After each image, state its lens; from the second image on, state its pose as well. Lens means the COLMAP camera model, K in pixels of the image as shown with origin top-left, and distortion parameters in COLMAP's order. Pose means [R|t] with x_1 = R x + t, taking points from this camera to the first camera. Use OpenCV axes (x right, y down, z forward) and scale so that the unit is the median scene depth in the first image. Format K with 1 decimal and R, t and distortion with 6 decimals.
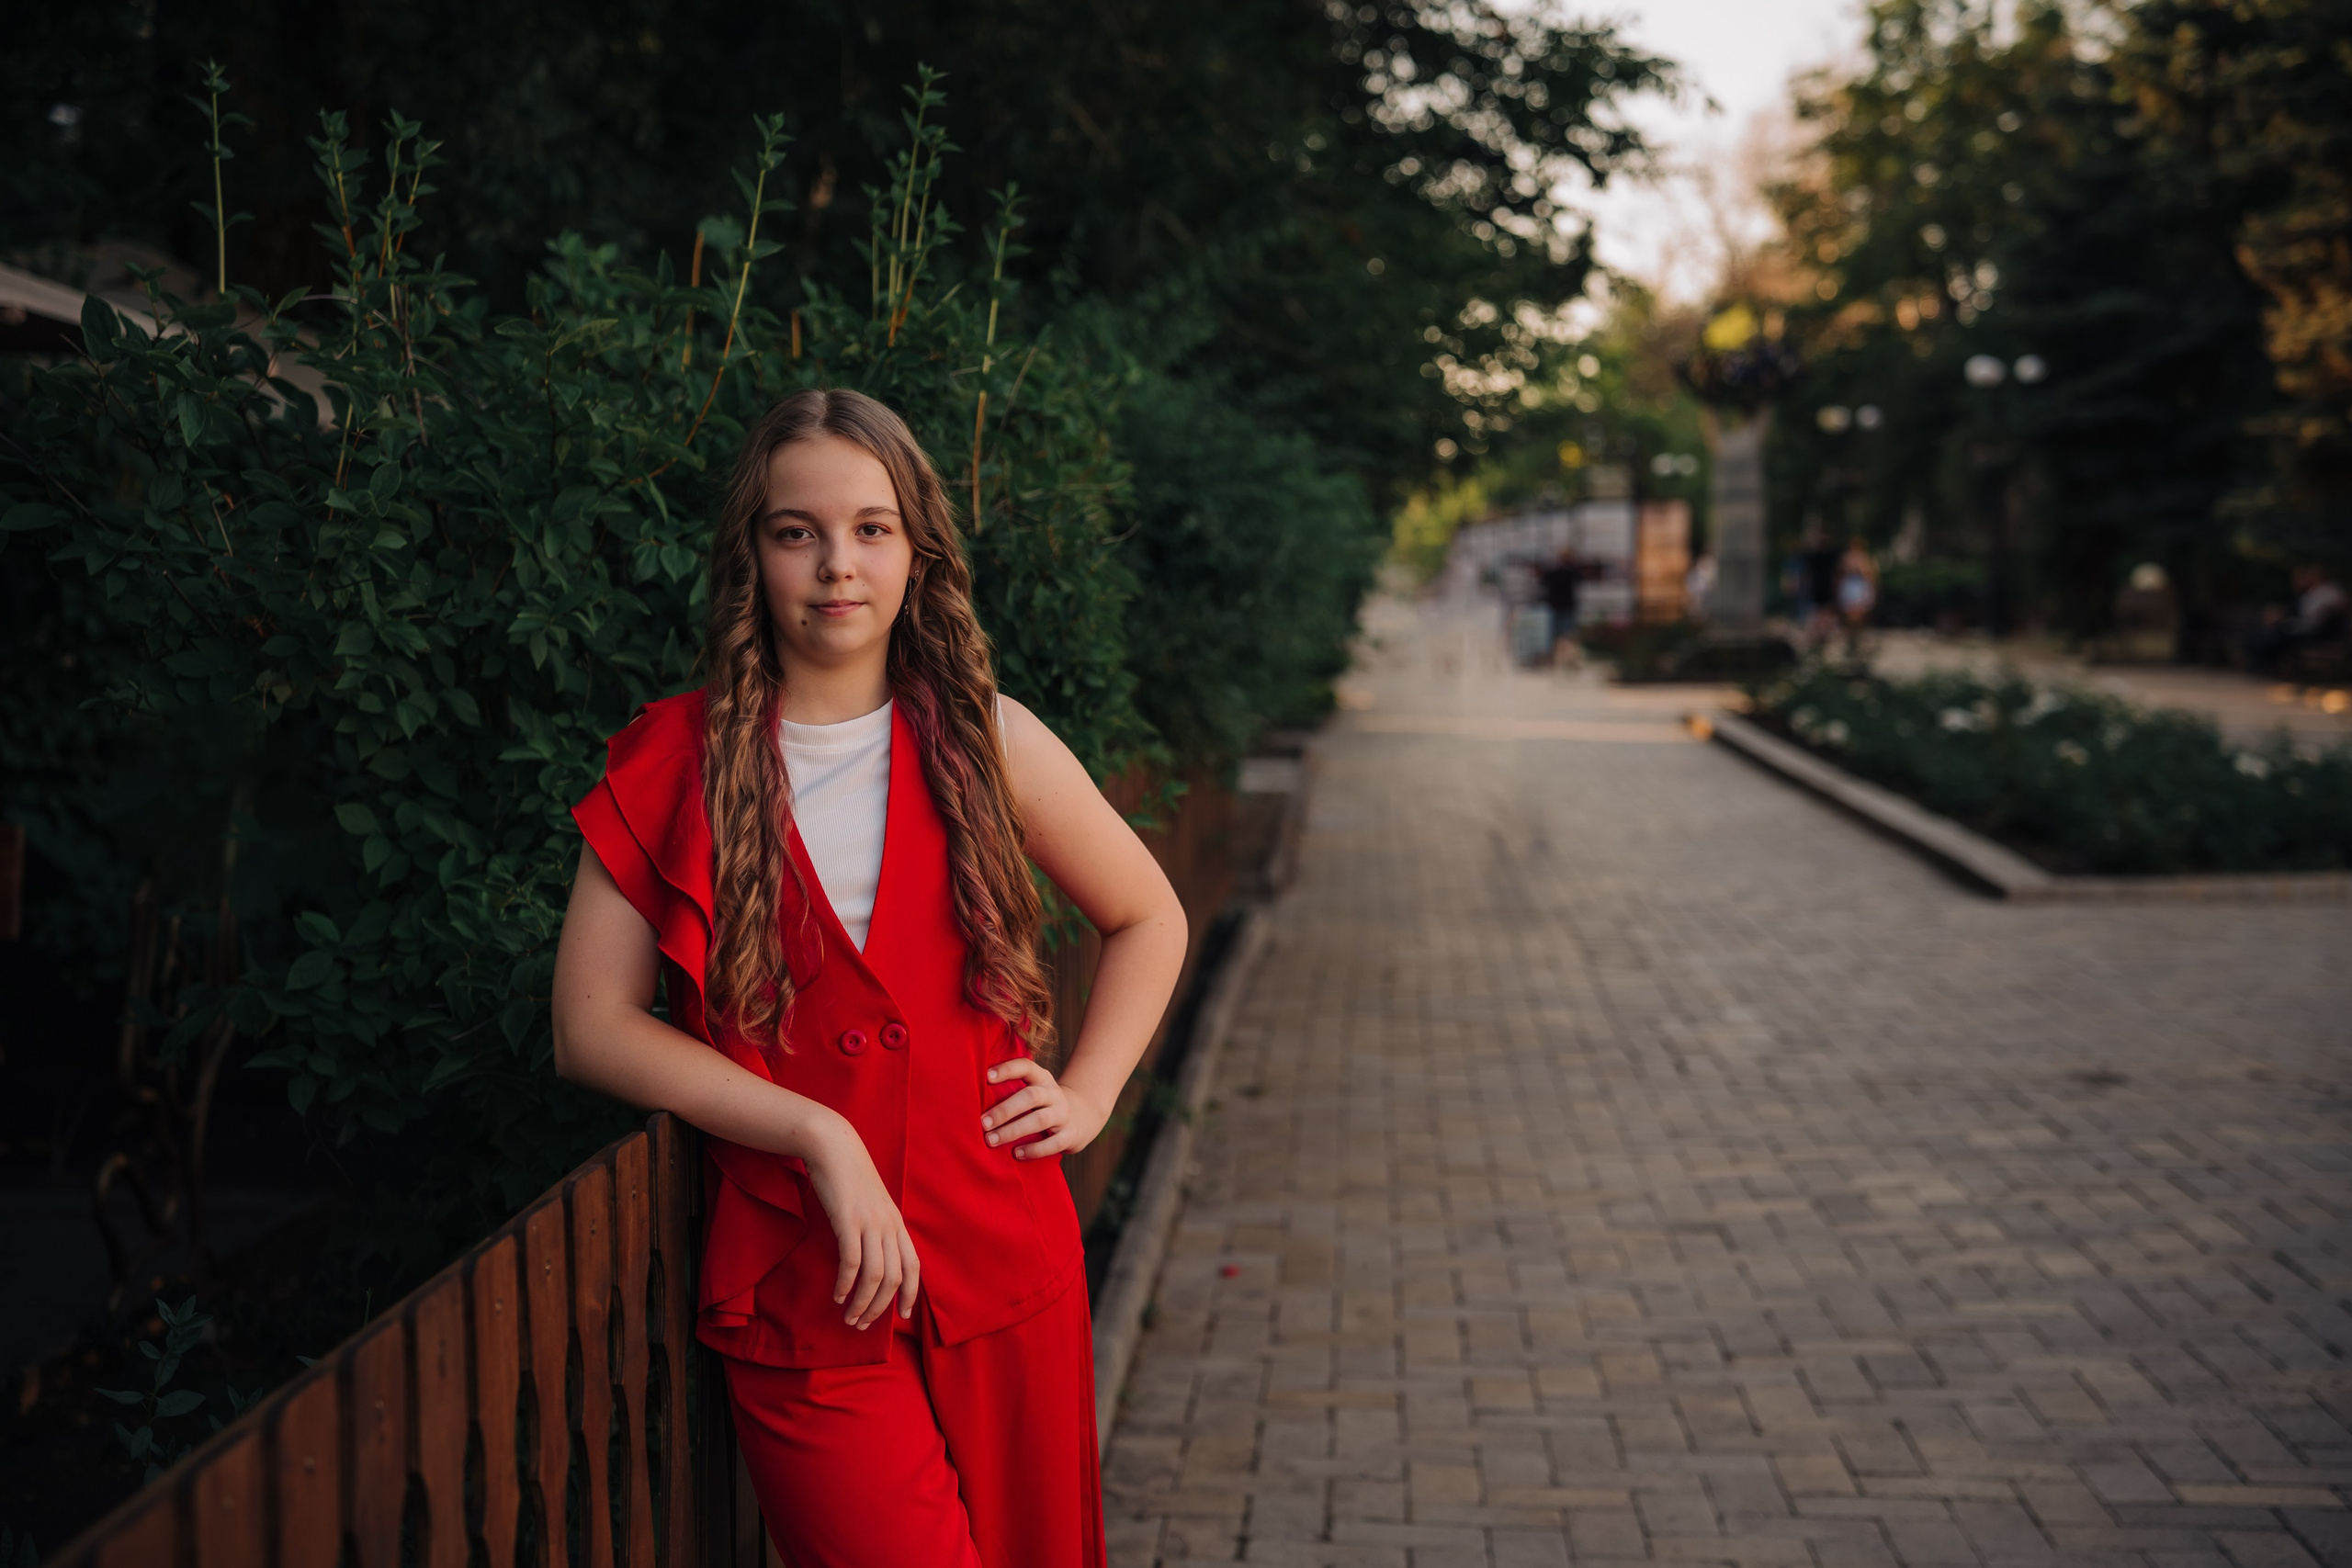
lens RADIAL K [[3642.2, 0, 1168.4], [0, 3642.2, 793.1], [0, 0, 1]] dist [0.373777, 0.000000]
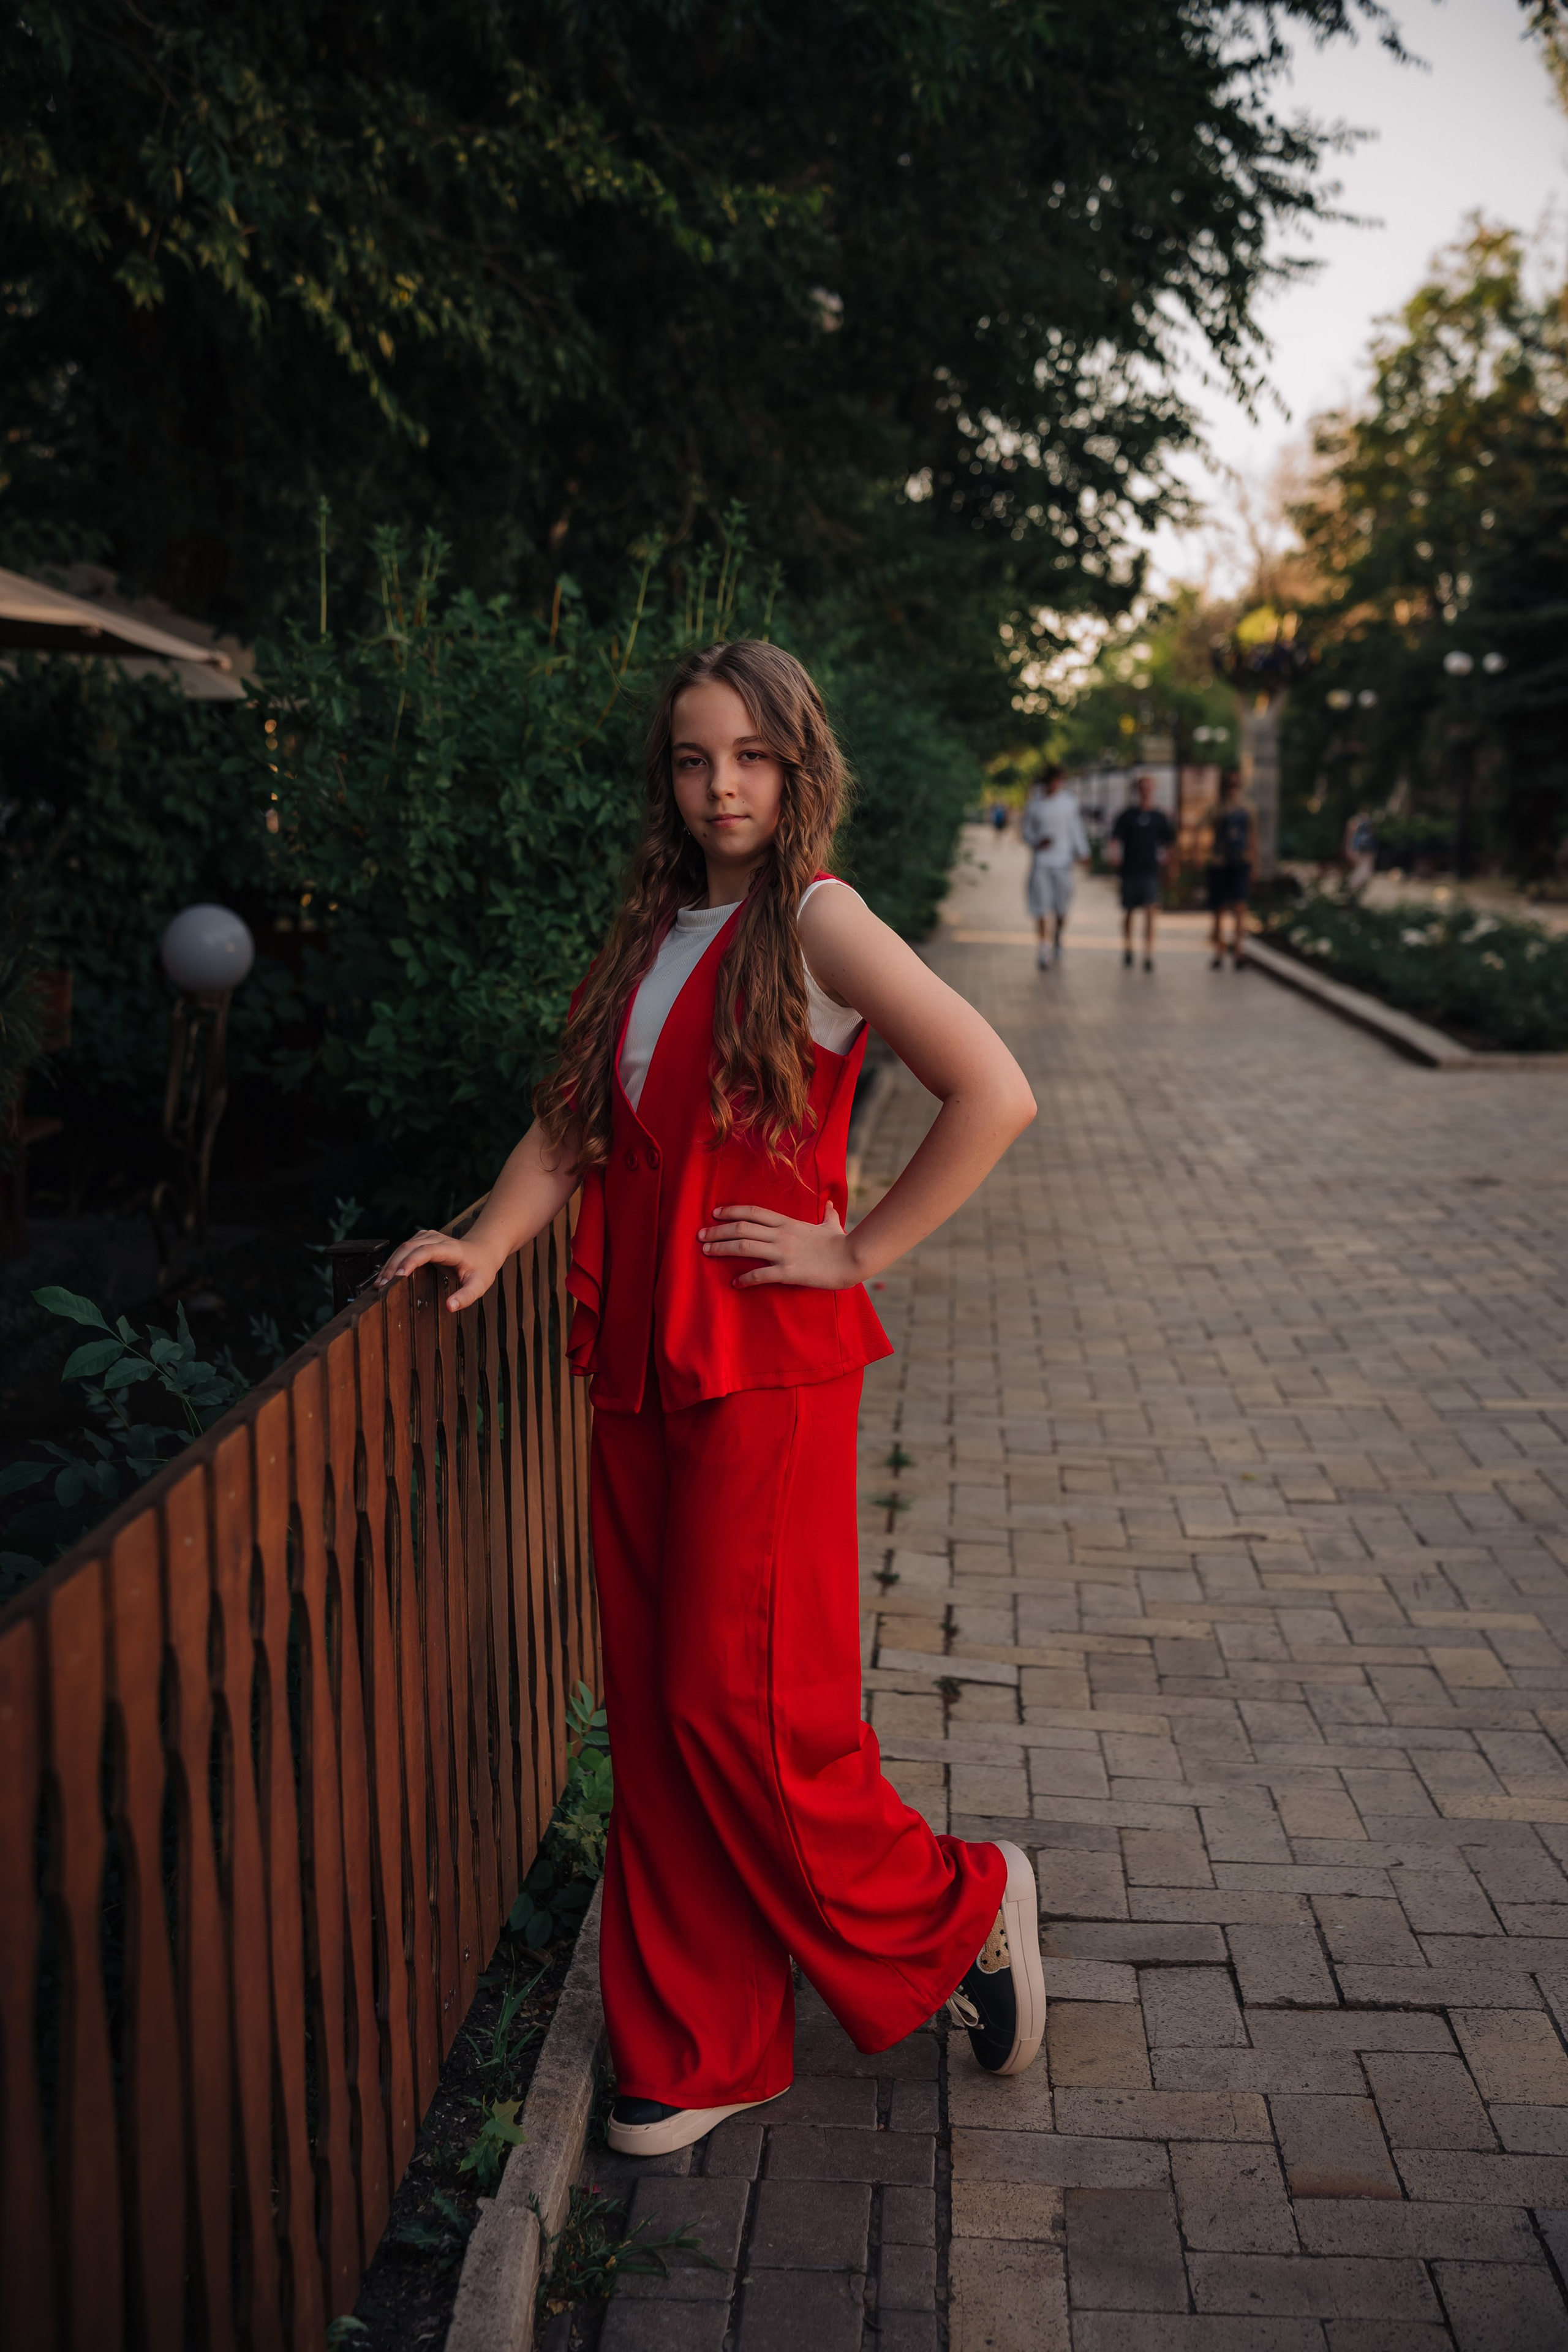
lens RADIAL K [[2972.5, 0, 759.6], [0, 2972.5, 1171.9], [0, 0, 1]] dist [0.212610, 0.000000]
pose [[0.999779, 0.018875, -0.009280, -0.025039], [-0.018299, 0.998112, 0.058628, 0.016712], [0.010369, -0.058445, 0.998237, -0.236298]]
